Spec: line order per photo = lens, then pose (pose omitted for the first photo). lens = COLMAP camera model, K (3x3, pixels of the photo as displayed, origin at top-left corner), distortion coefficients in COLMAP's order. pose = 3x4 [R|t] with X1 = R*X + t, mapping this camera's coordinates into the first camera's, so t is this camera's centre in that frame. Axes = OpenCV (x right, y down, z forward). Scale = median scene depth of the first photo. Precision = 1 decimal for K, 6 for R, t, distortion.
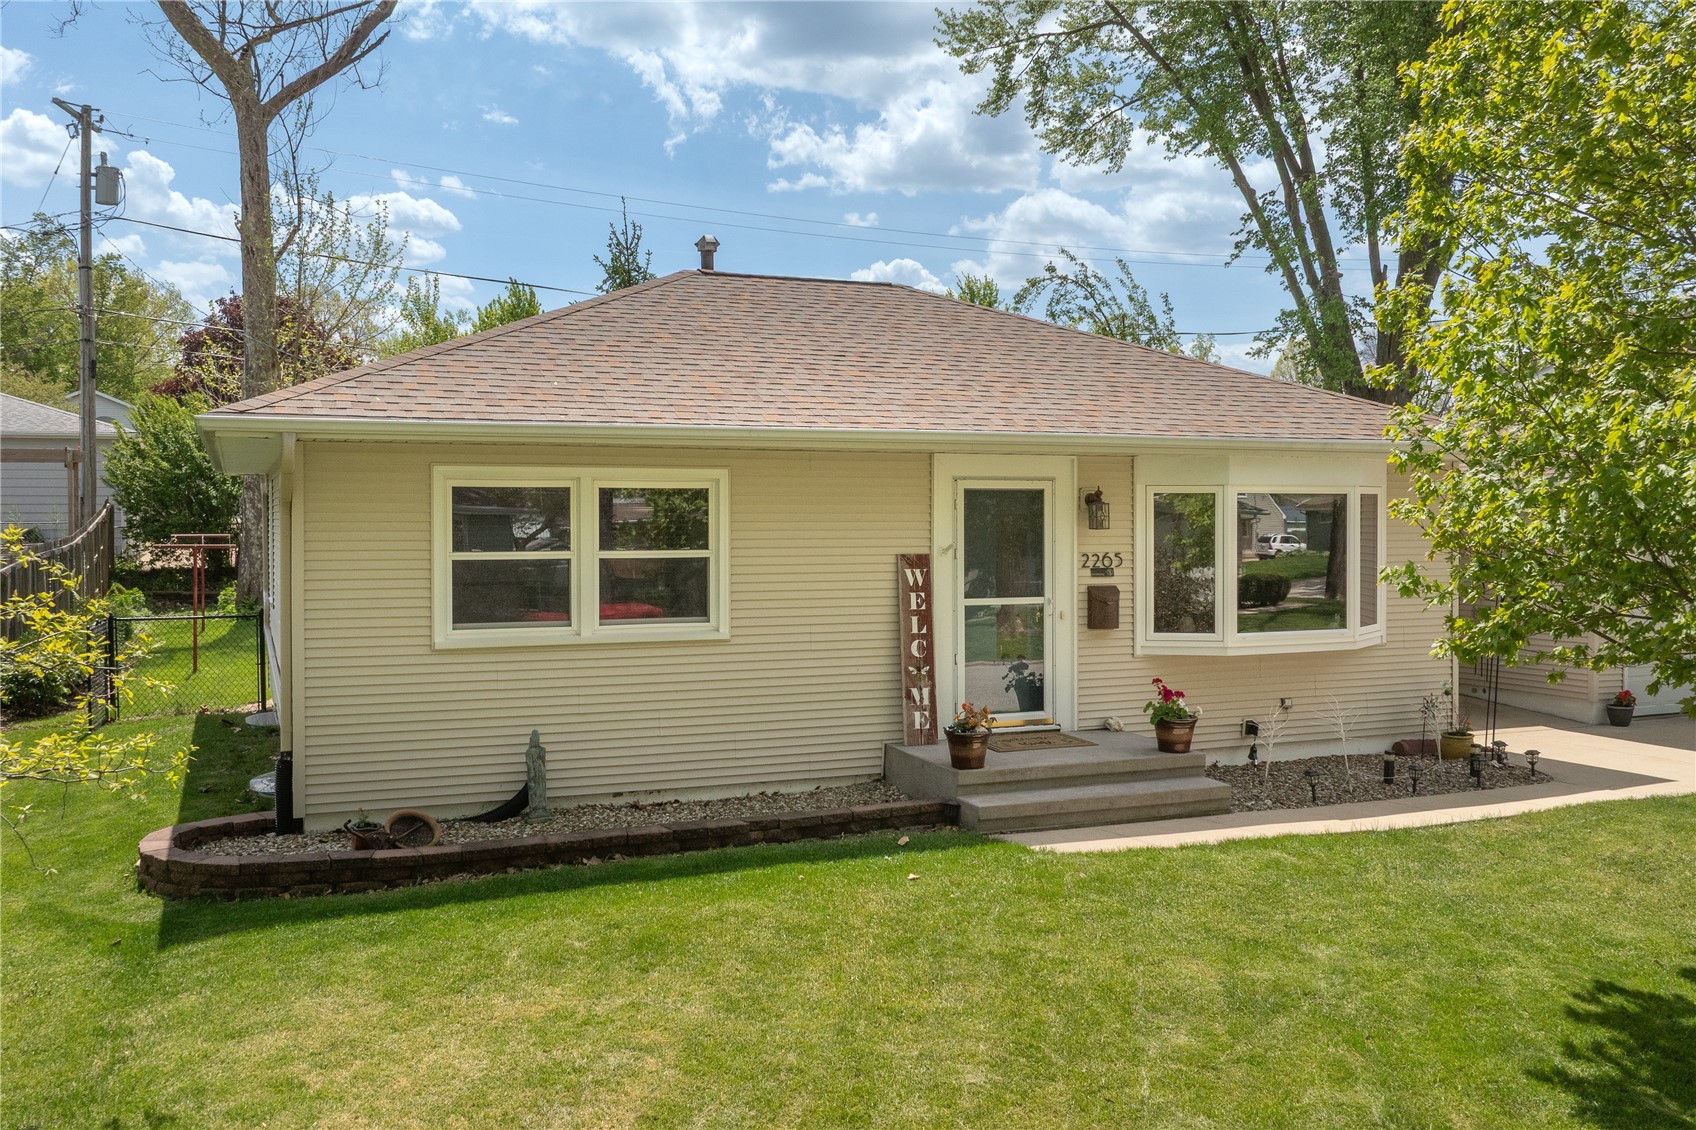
lens RADIAL K [[1196.3, 0, 845.2], [0, 1196.3, 536.3], [0, 0, 1]] dist [-0.033309, 0.002905]
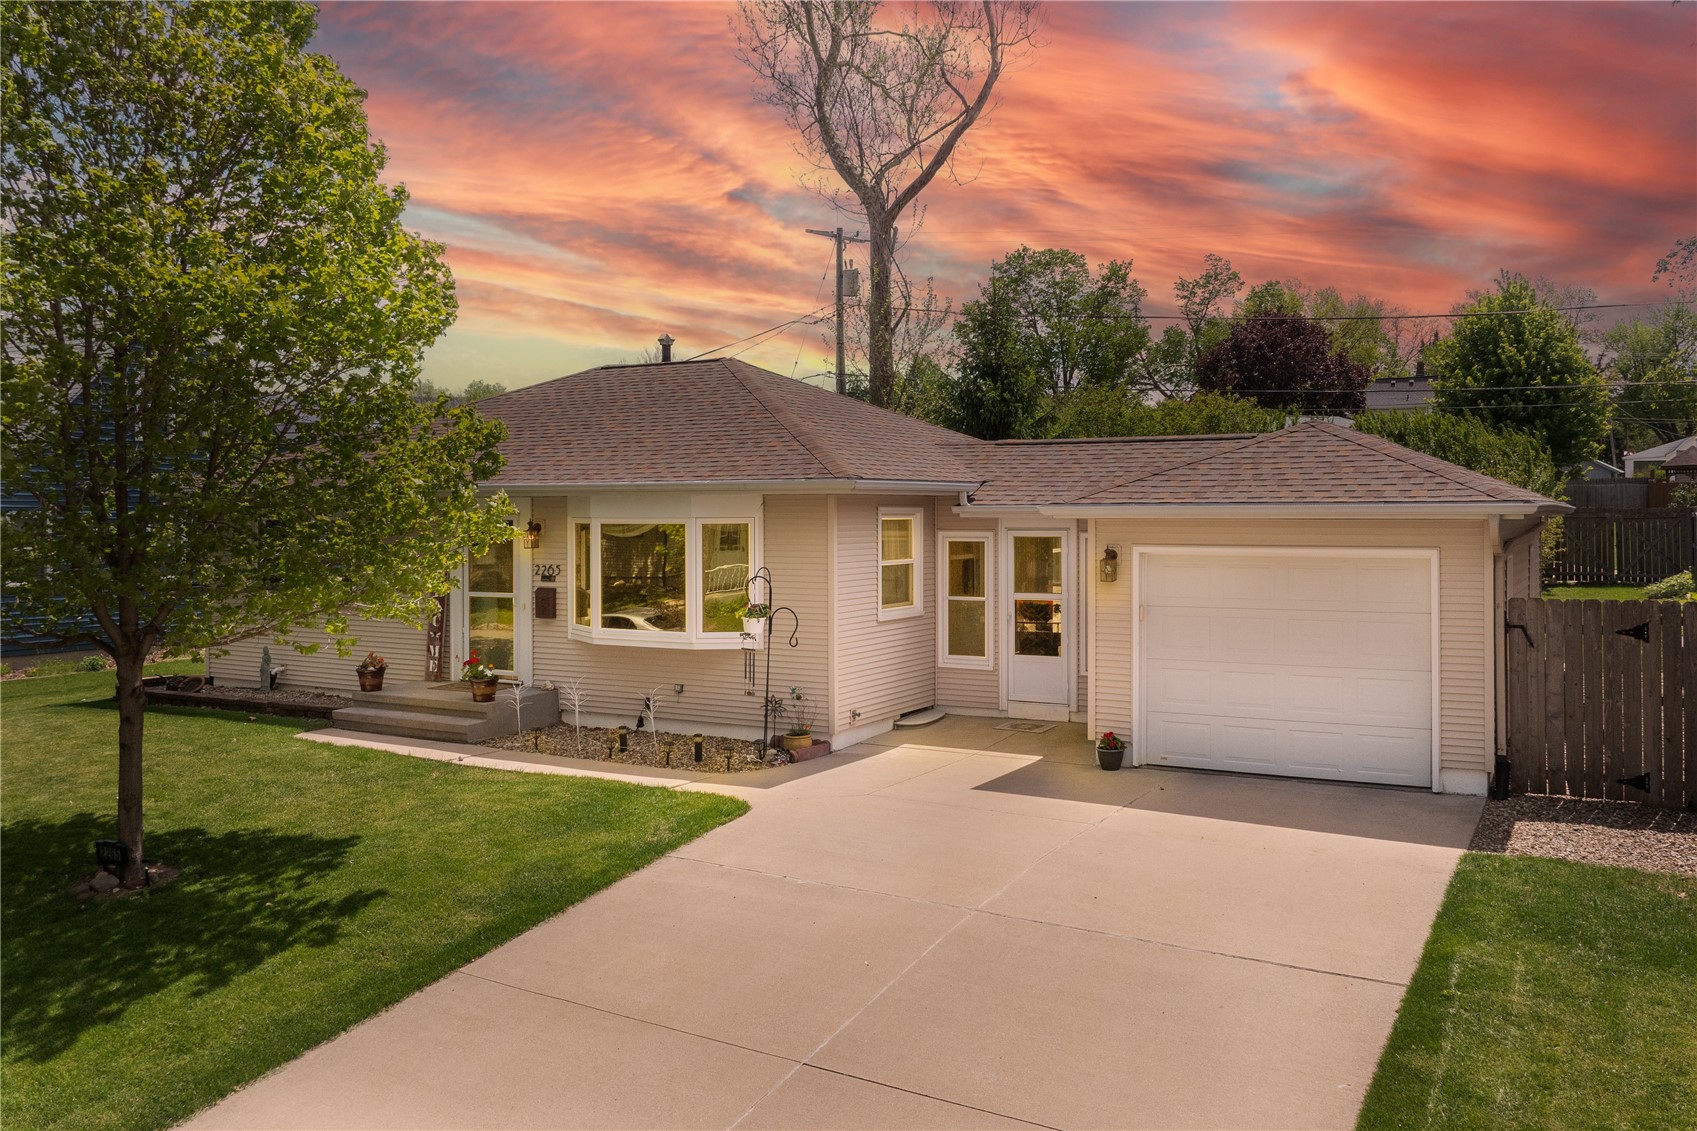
lens RADIAL K [[1197.0, 0, 845.7], [0, 1197.0, 536.7], [0, 0, 1]] dist [-0.033309, 0.002905]
pose [[0.662953, -0.002522, -0.748657, 1.518884], [0.004939, 0.999987, 0.001004, -0.019343], [0.748645, -0.004363, 0.662957, 0.318657]]
